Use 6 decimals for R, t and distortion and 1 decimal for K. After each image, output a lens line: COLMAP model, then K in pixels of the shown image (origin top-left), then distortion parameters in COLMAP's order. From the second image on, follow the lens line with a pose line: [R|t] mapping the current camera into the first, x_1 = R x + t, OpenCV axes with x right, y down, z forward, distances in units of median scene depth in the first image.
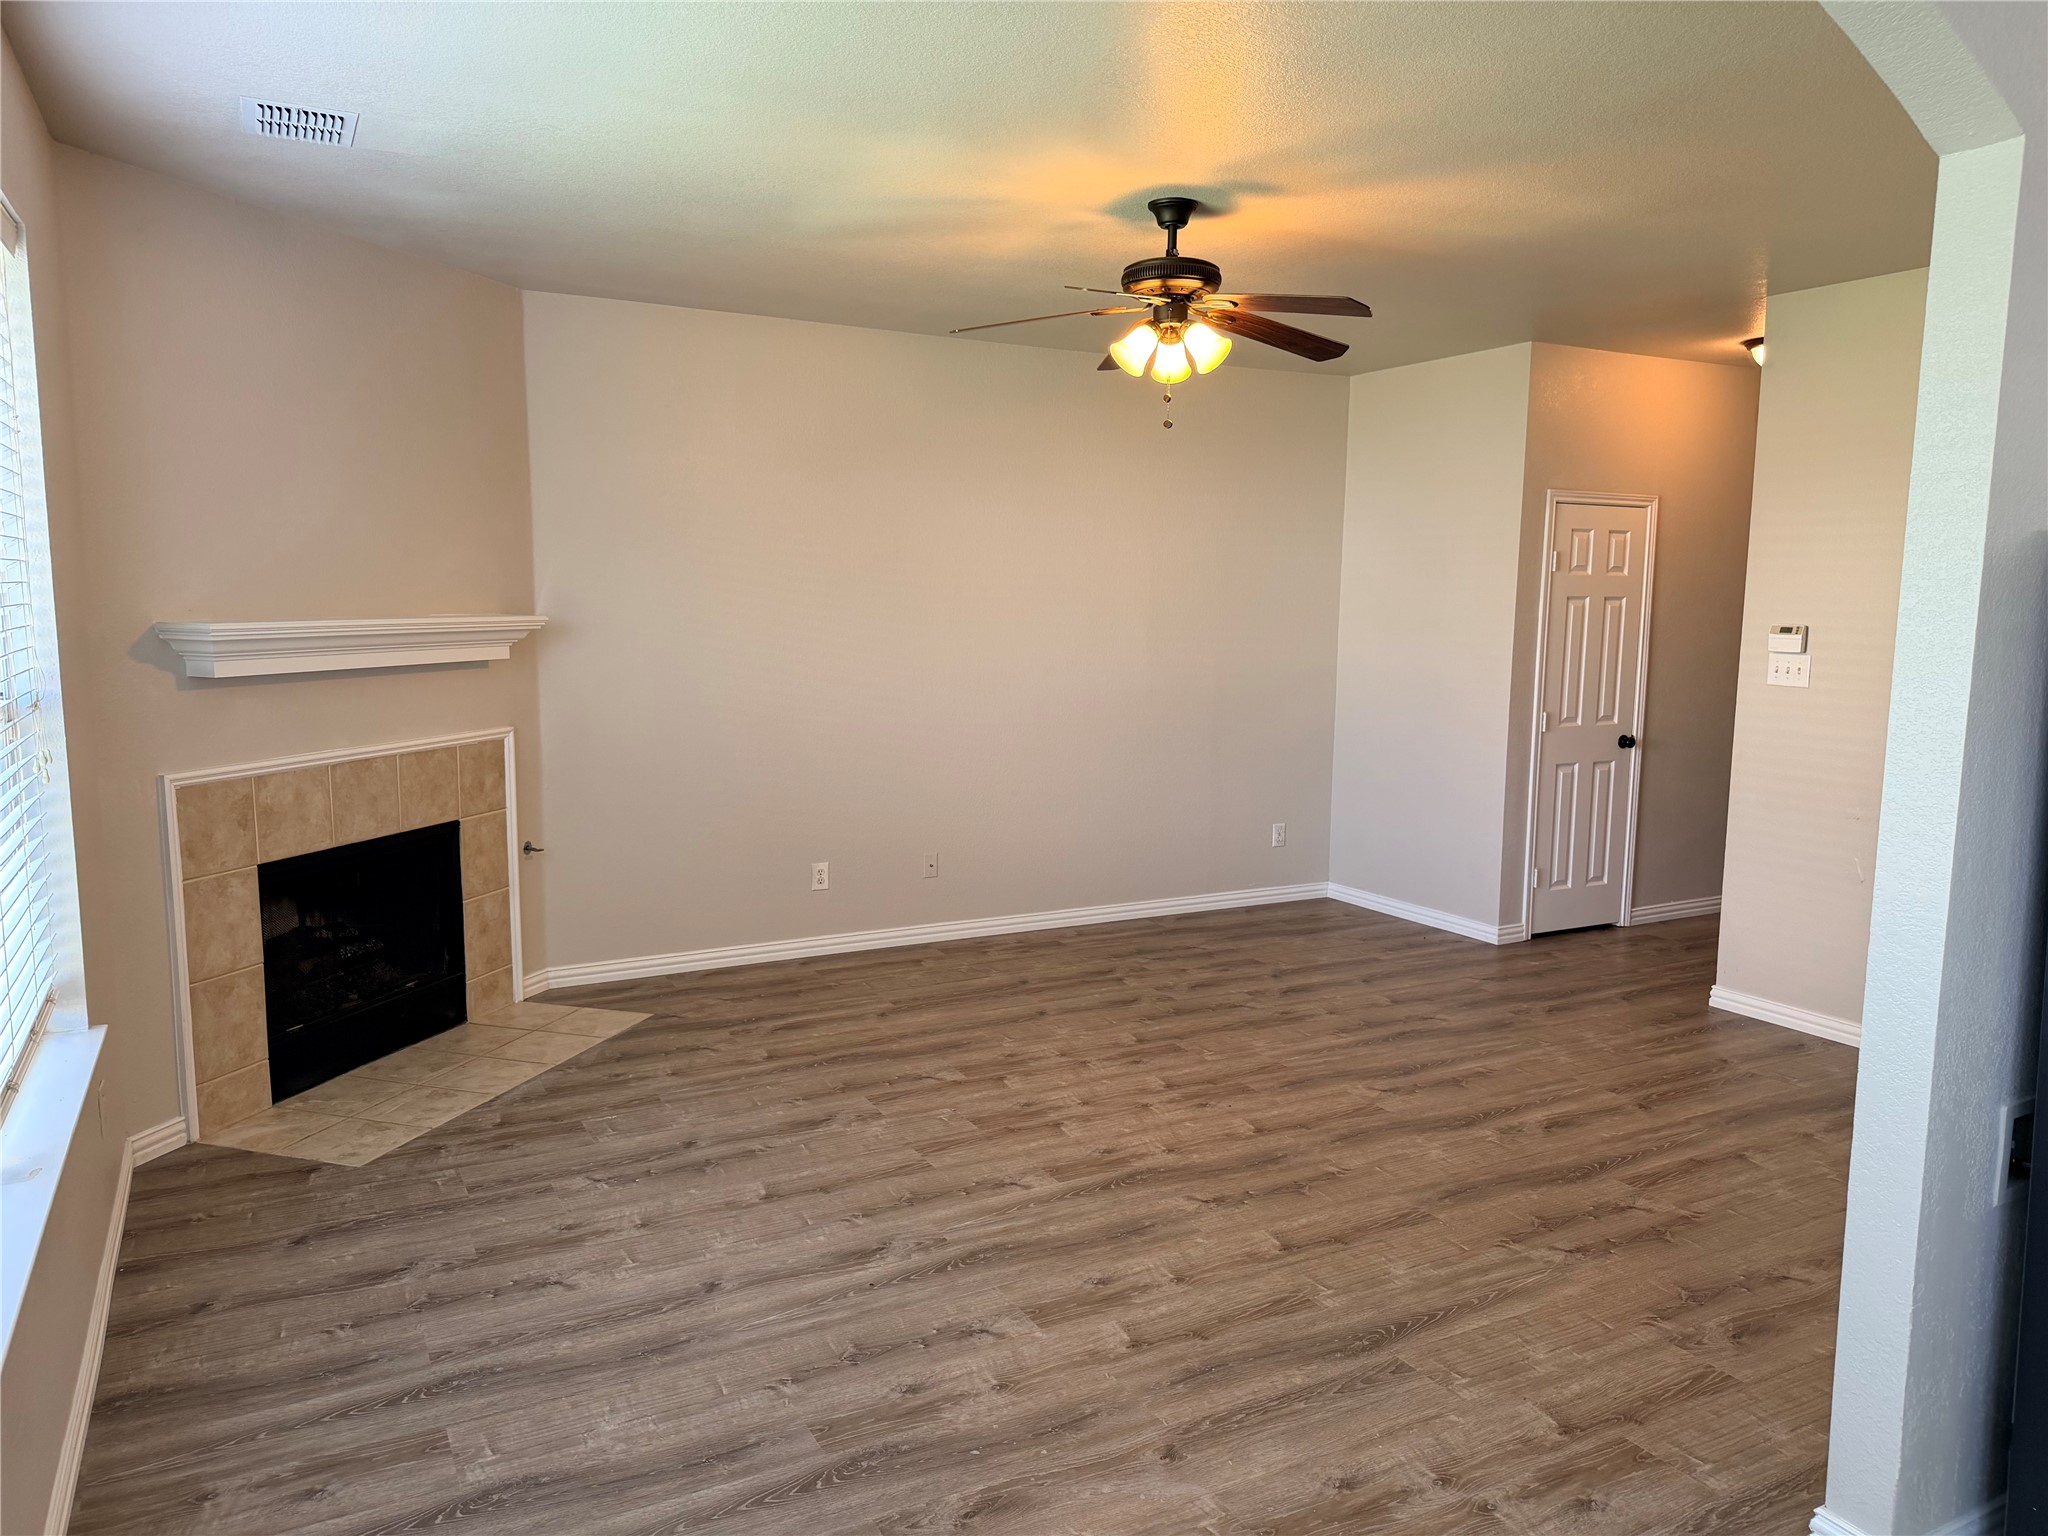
lens RADIAL K [[1428.5, 0, 1037.8], [0, 1428.5, 765.8], [0, 0, 1]] dist [0.094309, -0.141209]
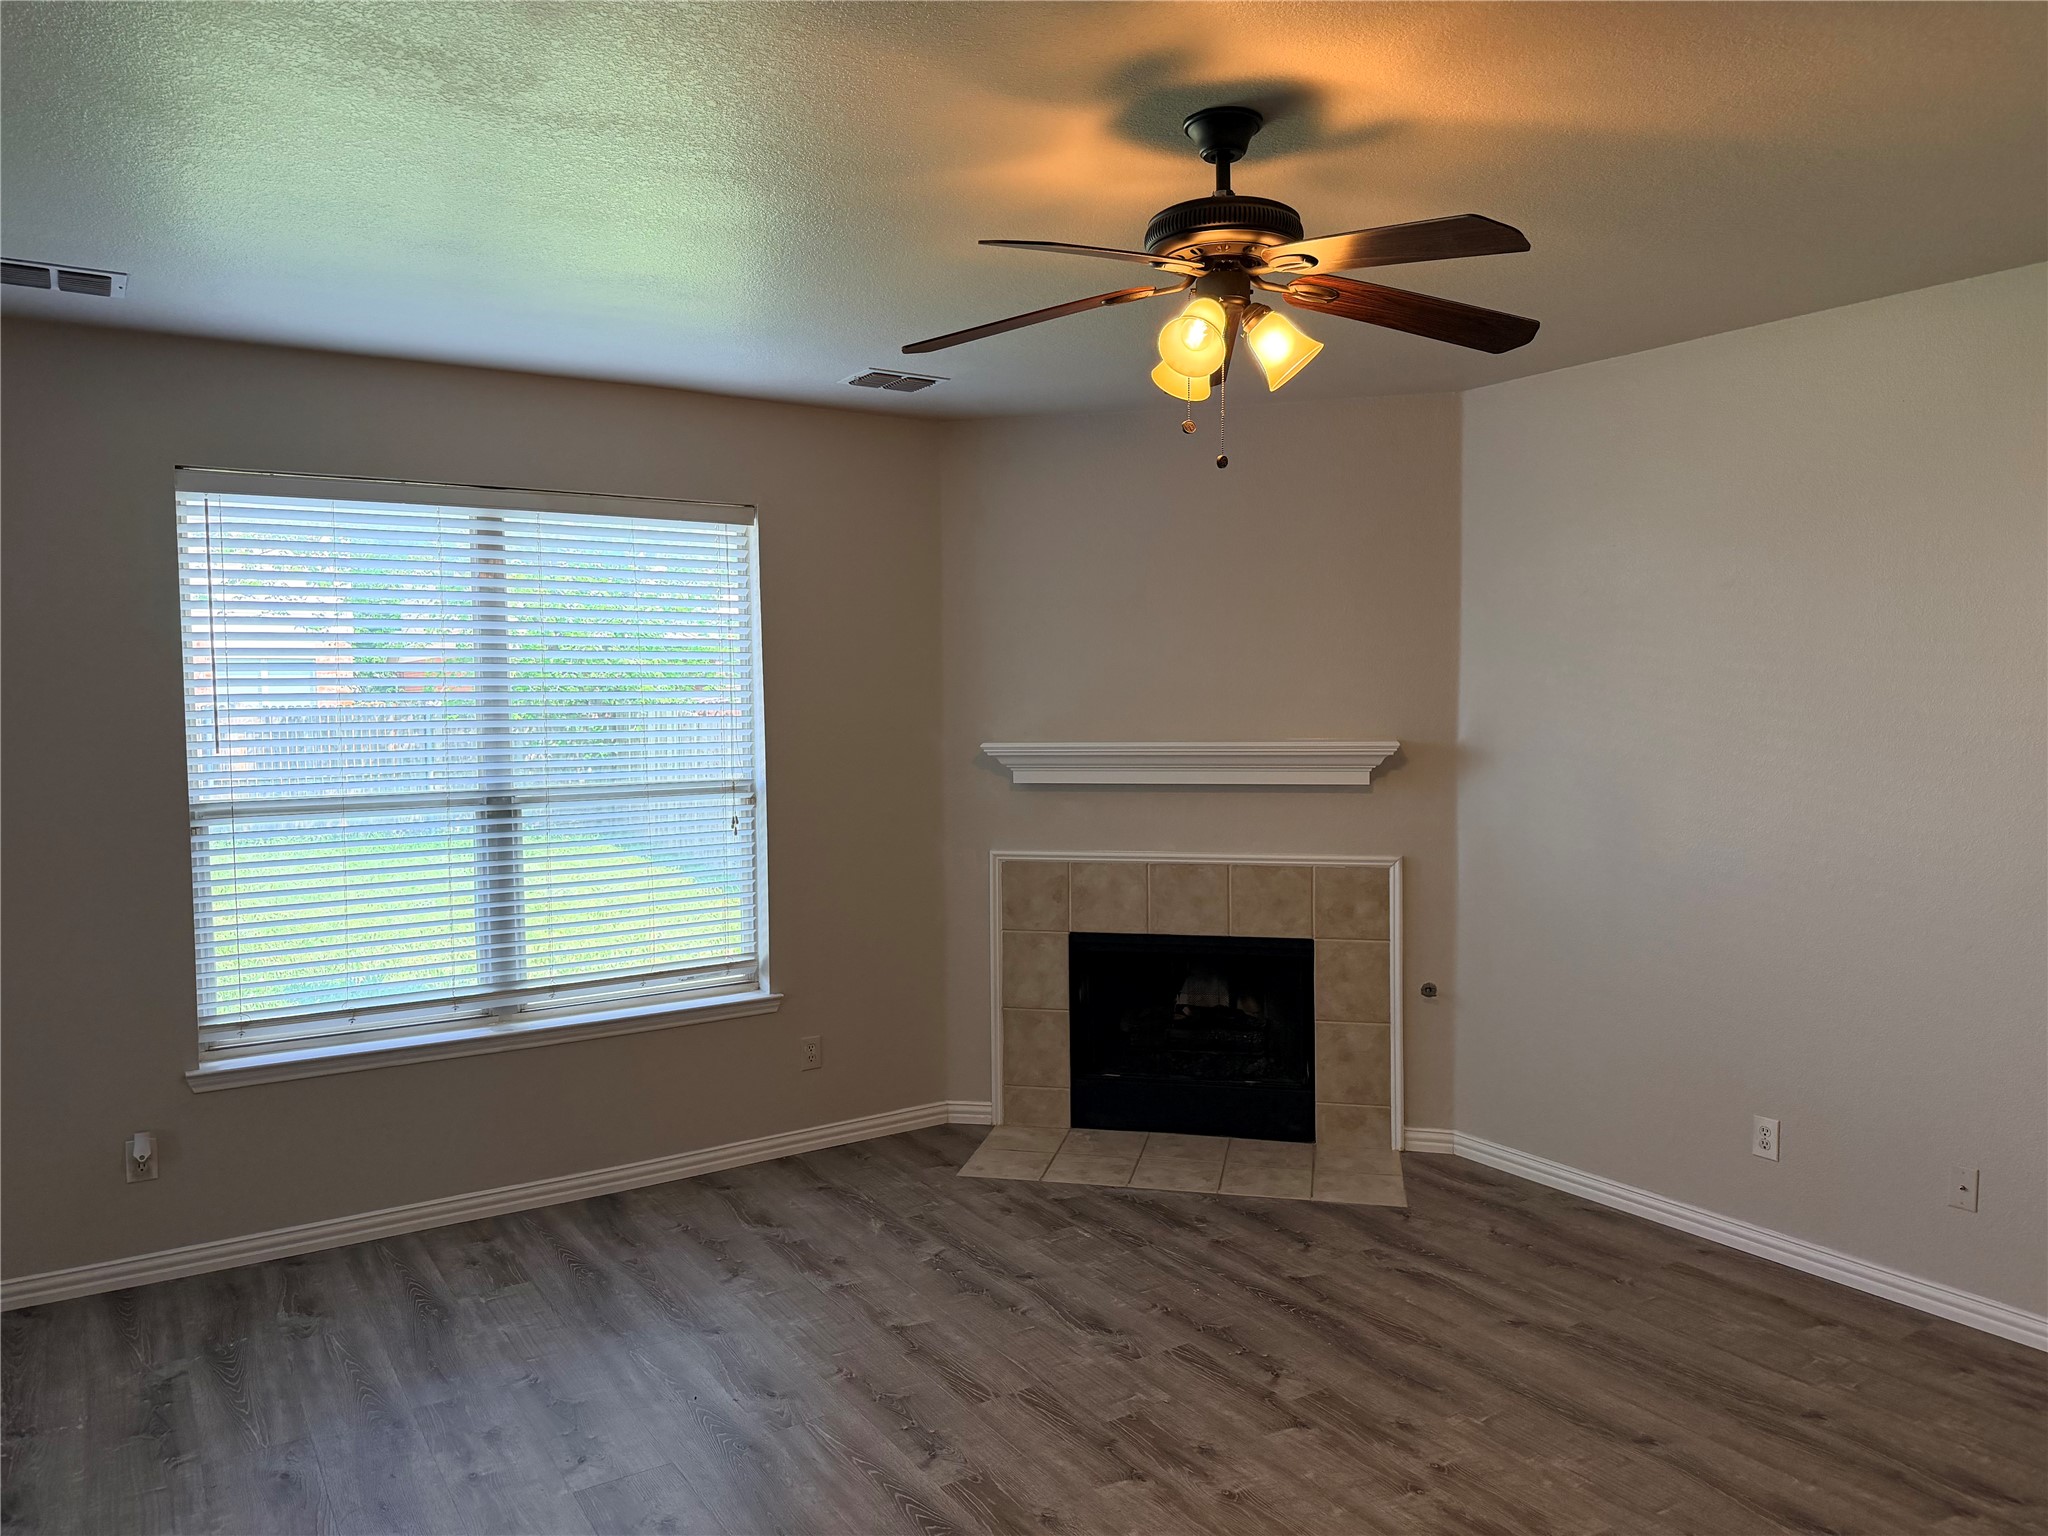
lens RADIAL K [[1428.5, 0, 1037.8], [0, 1428.5, 765.8], [0, 0, 1]] dist [0.094309, -0.141209]
pose [[0.080020, 0.040700, -0.995962, 0.675581], [-0.112582, 0.993142, 0.031540, -0.108585], [0.990415, 0.109604, 0.084054, 0.821848]]
